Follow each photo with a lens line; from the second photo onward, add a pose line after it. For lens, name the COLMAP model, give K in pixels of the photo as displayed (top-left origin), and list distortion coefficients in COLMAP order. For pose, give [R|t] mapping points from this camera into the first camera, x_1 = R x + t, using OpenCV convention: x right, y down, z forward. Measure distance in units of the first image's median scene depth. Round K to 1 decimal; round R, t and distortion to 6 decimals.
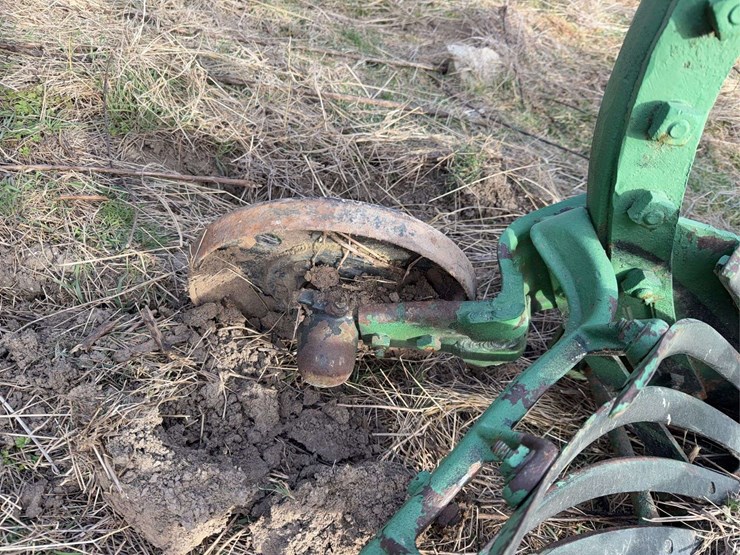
lens RADIAL K [[512.3, 0, 370.0], [0, 512.3, 277.5], [0, 0, 1]] dist [0.081411, -0.112501]
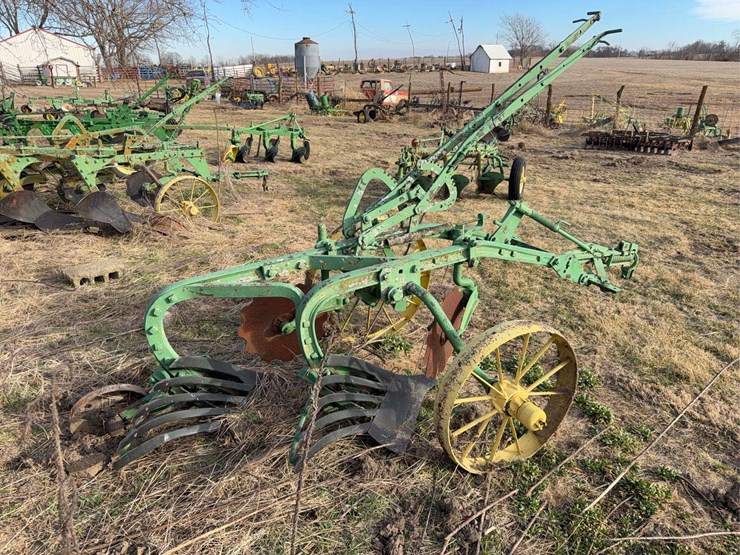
lens RADIAL K [[512.3, 0, 370.0], [0, 512.3, 277.5], [0, 0, 1]] dist [0.081411, -0.112501]
pose [[0.841180, -0.362649, 0.401126, 0.227886], [0.477879, 0.845692, -0.237564, 0.647661], [-0.253077, 0.391524, 0.884681, -2.085384]]
